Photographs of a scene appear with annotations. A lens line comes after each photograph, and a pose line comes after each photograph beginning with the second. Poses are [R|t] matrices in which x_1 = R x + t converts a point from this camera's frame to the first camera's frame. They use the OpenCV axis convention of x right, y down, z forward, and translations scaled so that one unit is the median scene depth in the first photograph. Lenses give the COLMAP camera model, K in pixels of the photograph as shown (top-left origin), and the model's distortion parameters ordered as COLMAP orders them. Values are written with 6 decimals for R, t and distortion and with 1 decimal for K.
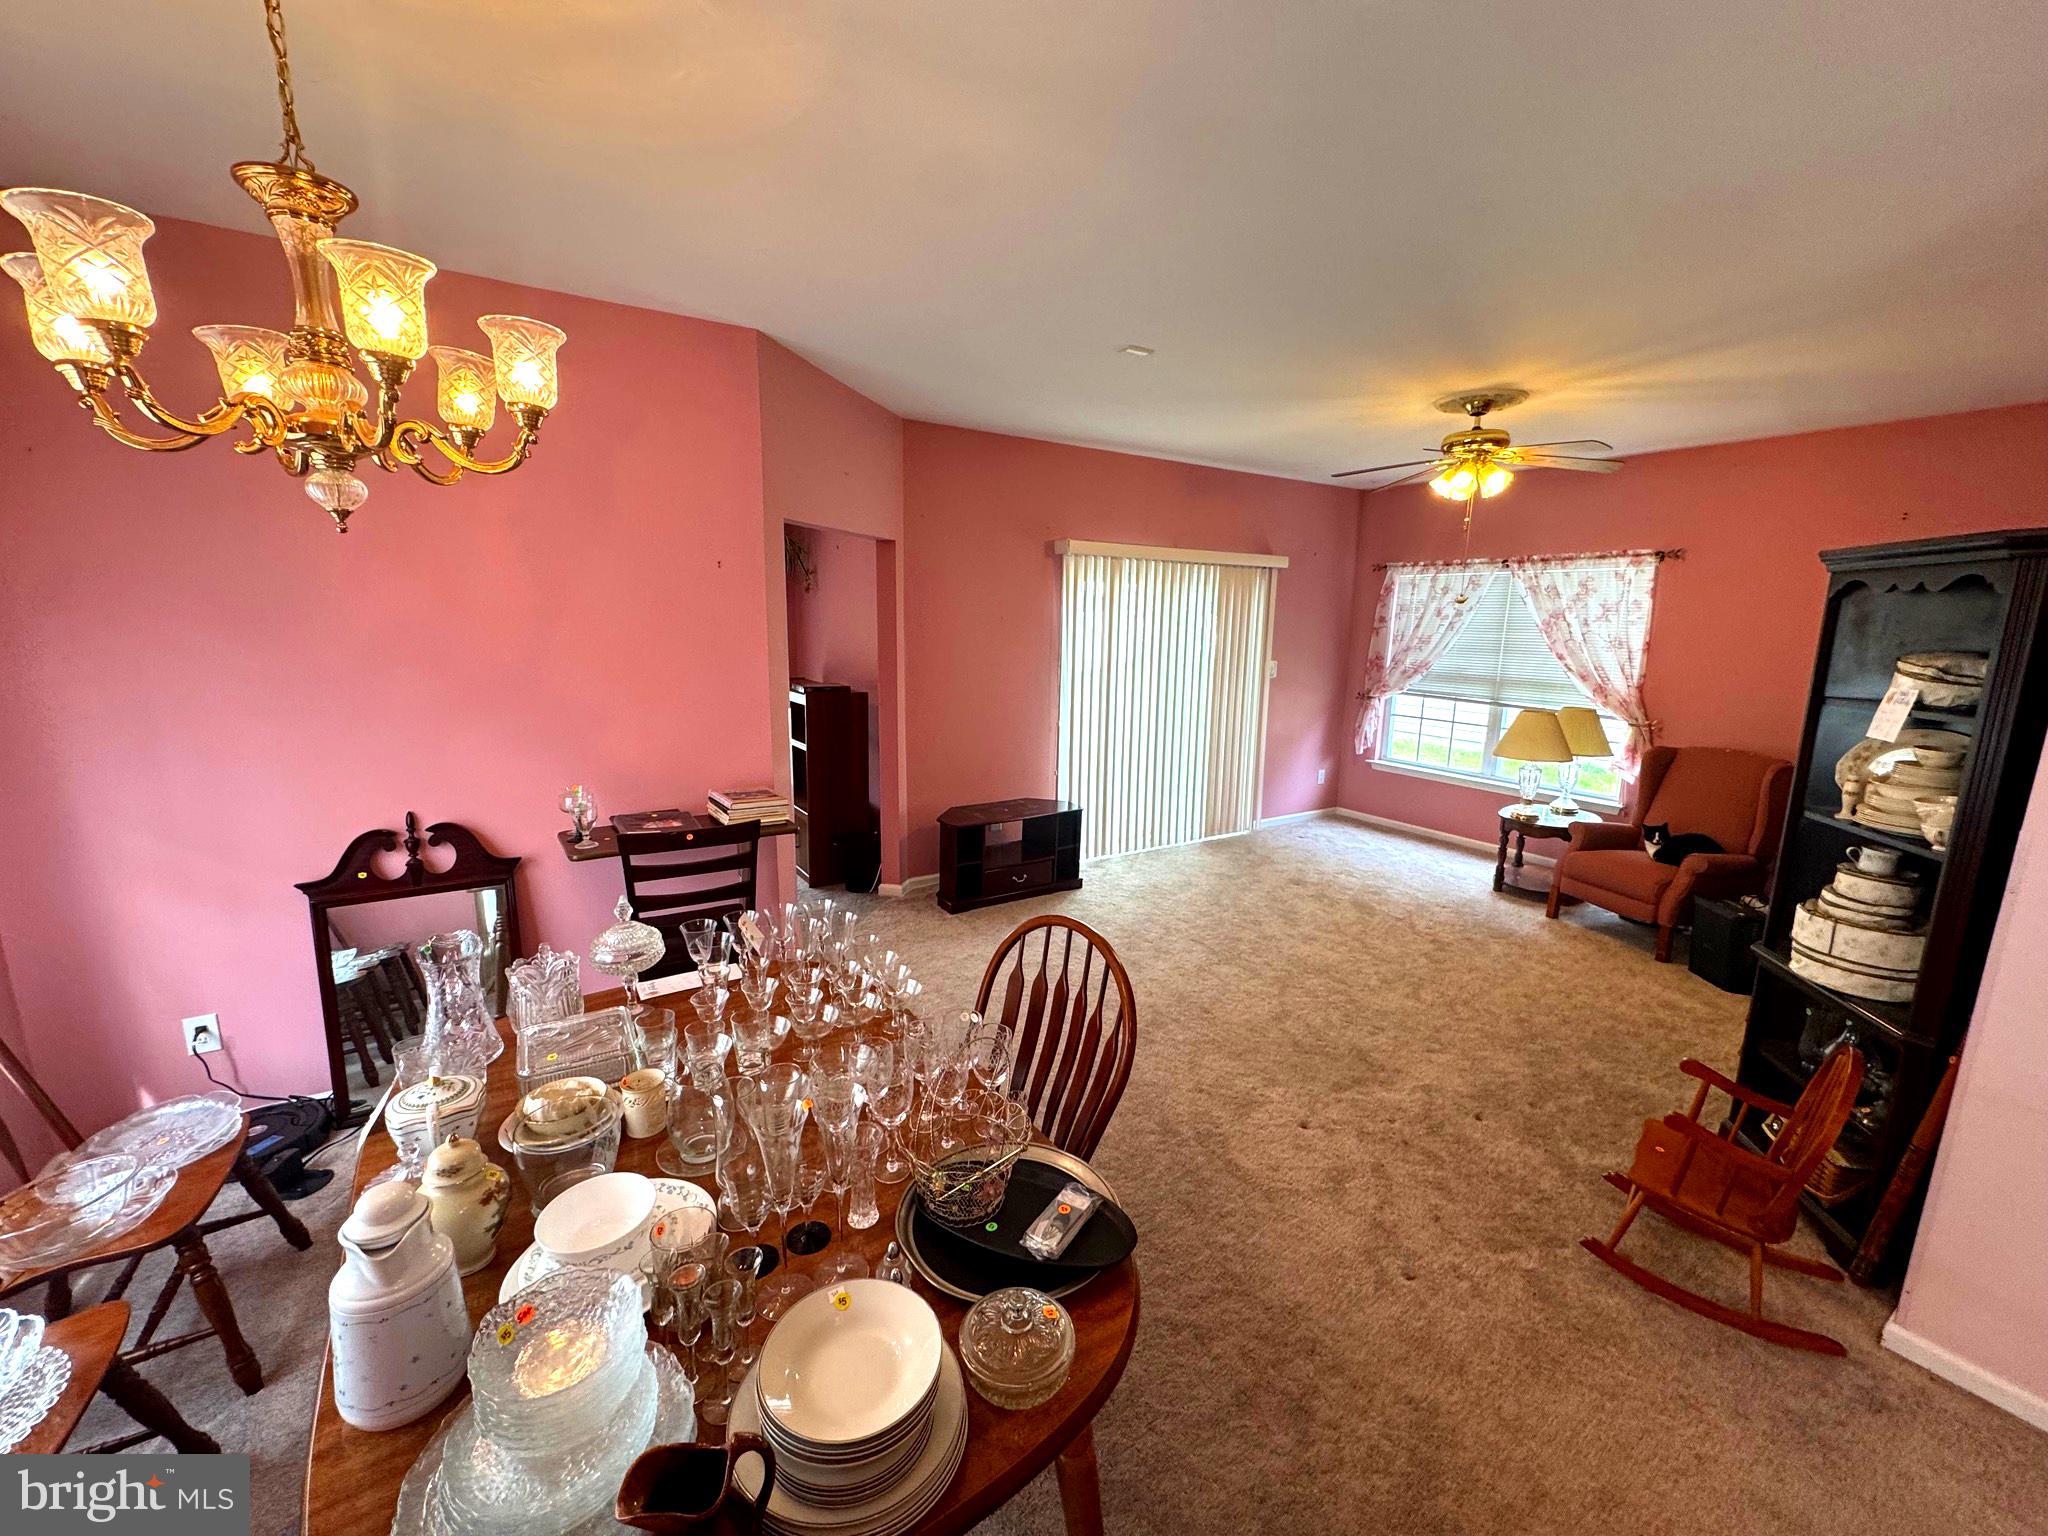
lens RADIAL K [[814.7, 0, 1019.1], [0, 814.7, 762.7], [0, 0, 1]] dist [-0.000466, -0.000349]
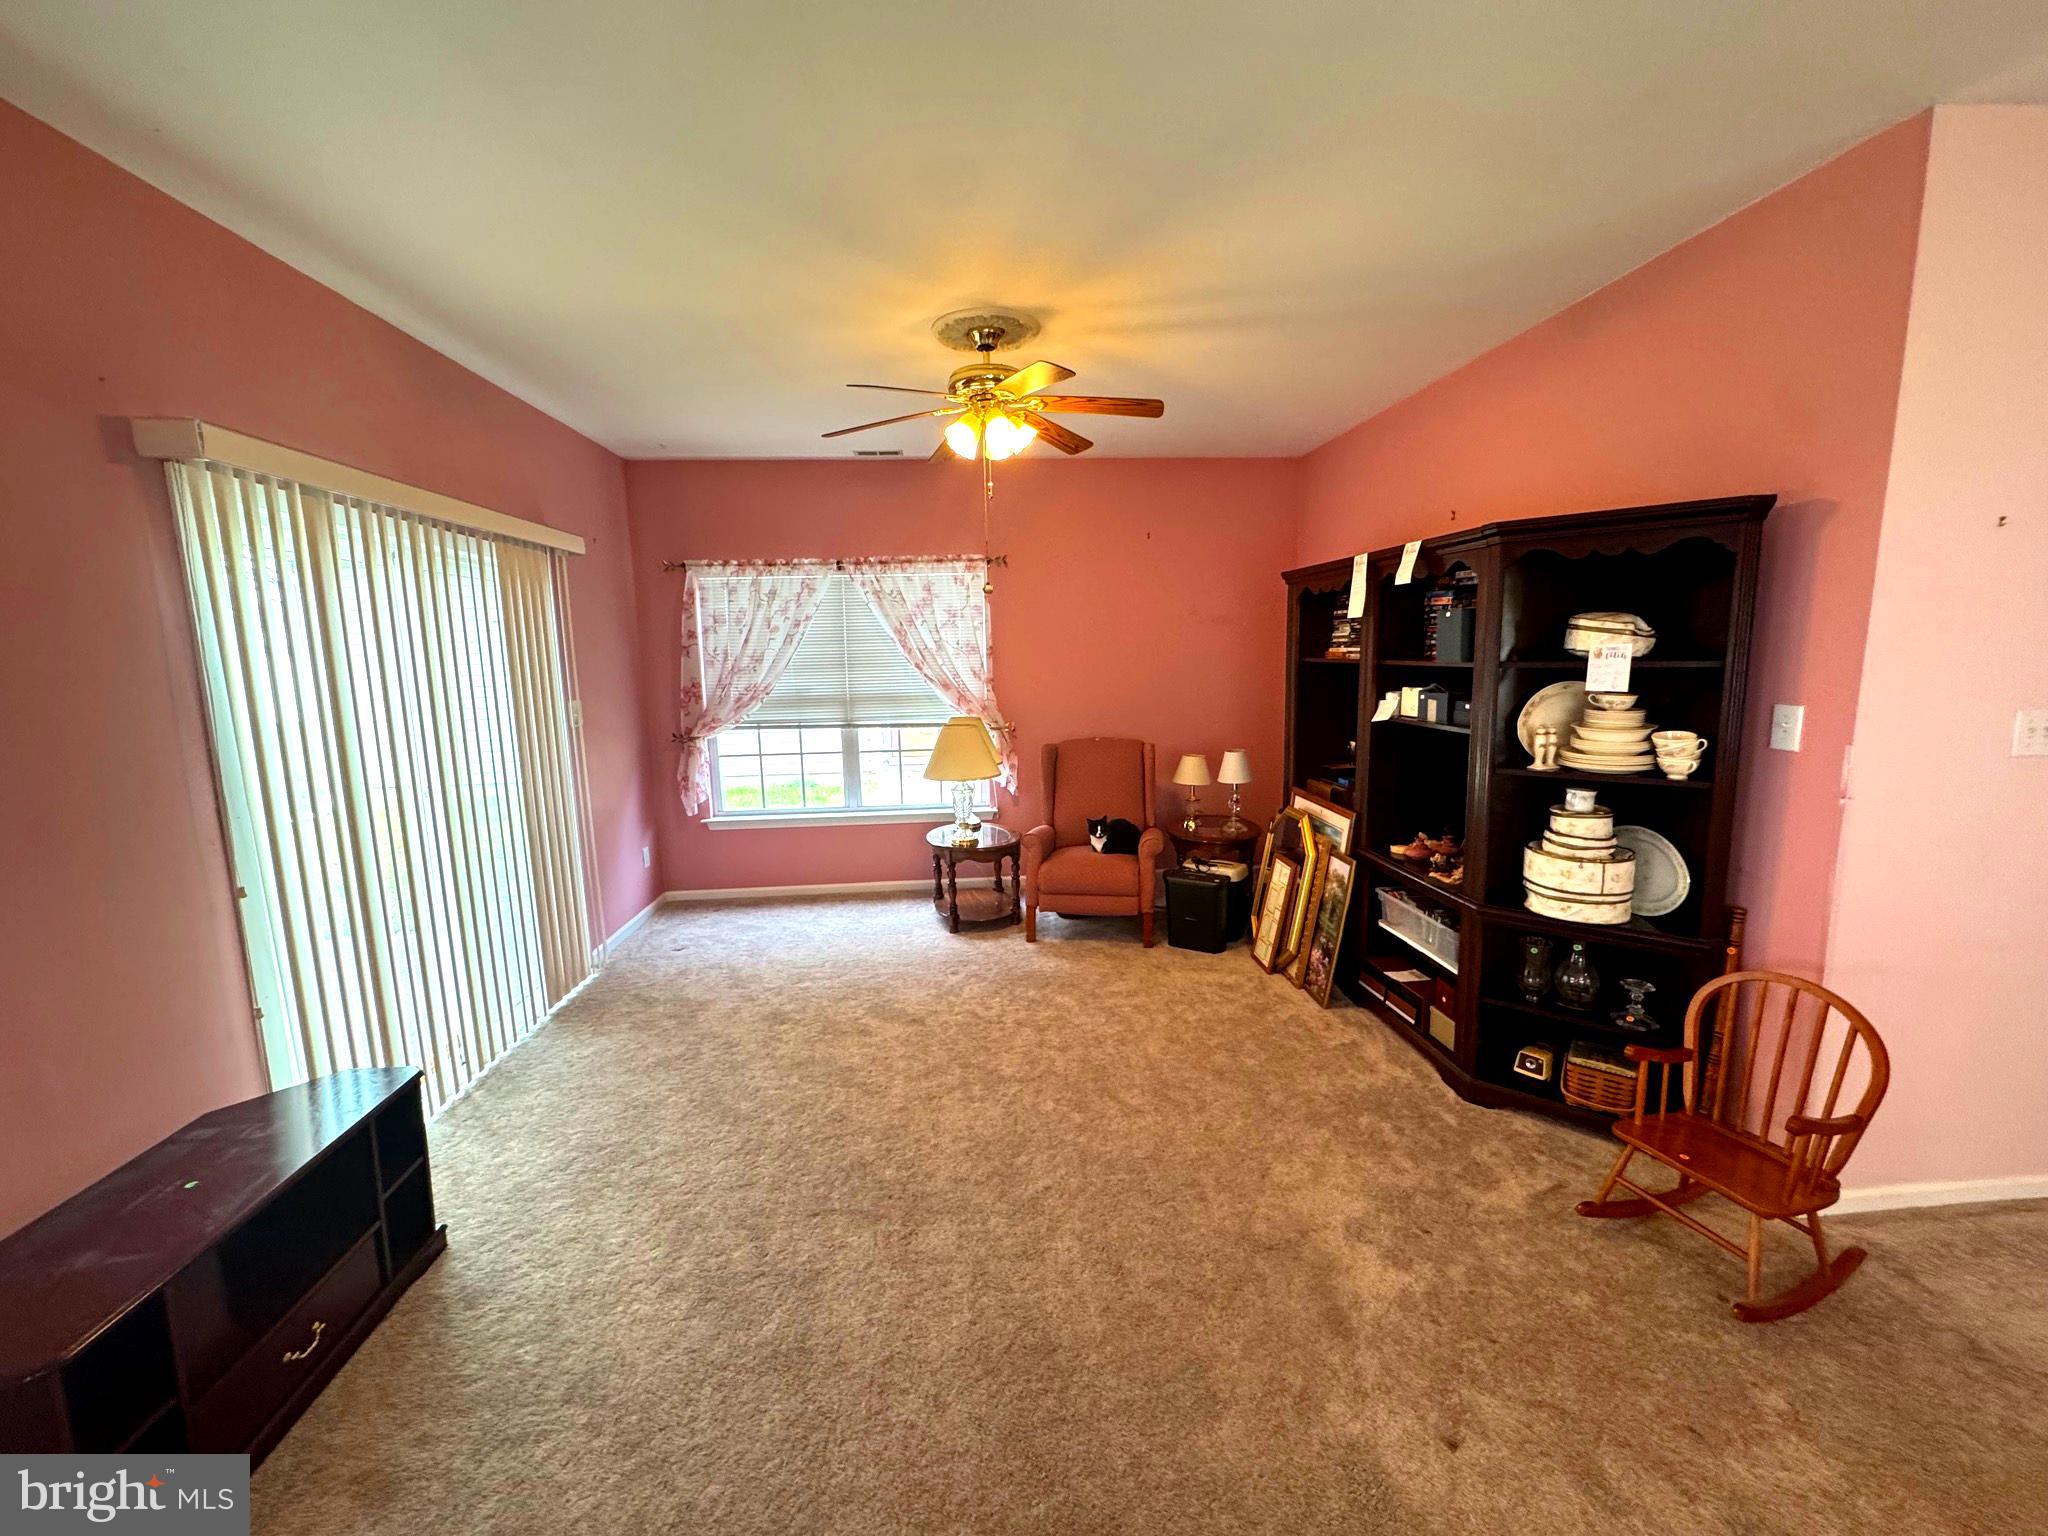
lens RADIAL K [[814.7, 0, 1019.1], [0, 814.7, 762.7], [0, 0, 1]] dist [-0.000466, -0.000349]
pose [[0.459393, -0.149048, 0.875639, -0.114913], [0.189957, 0.979499, 0.067069, -0.063566], [-0.867684, 0.135523, 0.478288, 0.473544]]
